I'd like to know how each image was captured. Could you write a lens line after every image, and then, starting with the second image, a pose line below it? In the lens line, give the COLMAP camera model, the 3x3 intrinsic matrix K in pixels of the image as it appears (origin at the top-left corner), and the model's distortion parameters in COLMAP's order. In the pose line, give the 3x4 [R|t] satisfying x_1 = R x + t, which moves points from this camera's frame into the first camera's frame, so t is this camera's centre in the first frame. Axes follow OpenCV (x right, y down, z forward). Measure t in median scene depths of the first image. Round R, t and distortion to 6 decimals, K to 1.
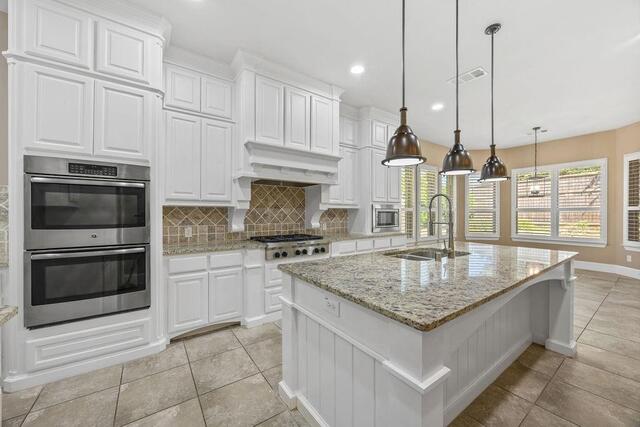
lens RADIAL K [[241.6, 0, 320.0], [0, 241.6, 213.5], [0, 0, 1]] dist [0.001445, 0.000055]
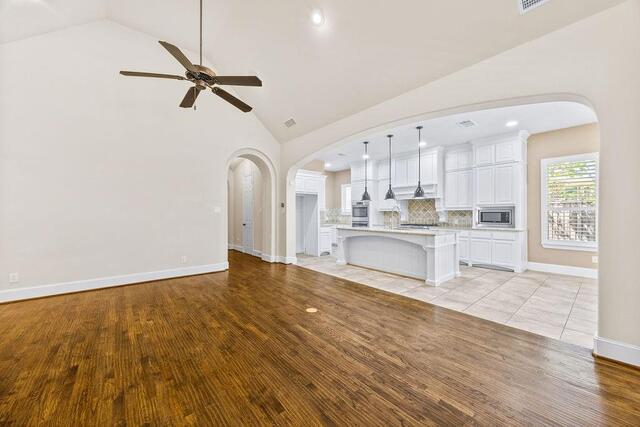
lens RADIAL K [[241.6, 0, 320.0], [0, 241.6, 213.5], [0, 0, 1]] dist [0.001445, 0.000055]
pose [[0.086654, -0.003383, -0.996233, 1.873270], [-0.001358, 0.999993, -0.003514, 0.009105], [0.996238, 0.001657, 0.086648, -0.051610]]
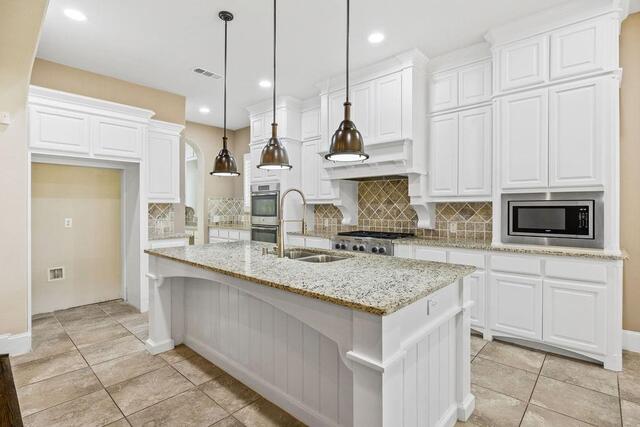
lens RADIAL K [[314.3, 0, 320.3], [0, 314.3, 208.3], [0, 0, 1]] dist [-0.006853, -0.000257]
pose [[0.222601, -0.003816, -0.974902, 1.021090], [-0.003723, 0.999982, -0.004764, 0.003293], [0.974903, 0.004690, 0.222583, 0.493697]]
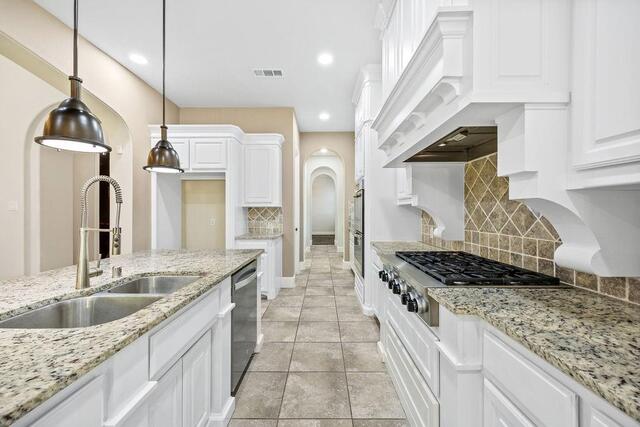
lens RADIAL K [[254.1, 0, 320.0], [0, 254.1, 213.5], [0, 0, 1]] dist [0.000946, 0.000031]
pose [[-0.582629, 0.000038, -0.812738, 0.409784], [-0.006023, 0.999972, 0.004365, 0.002678], [0.812716, 0.007438, -0.582612, 1.051052]]
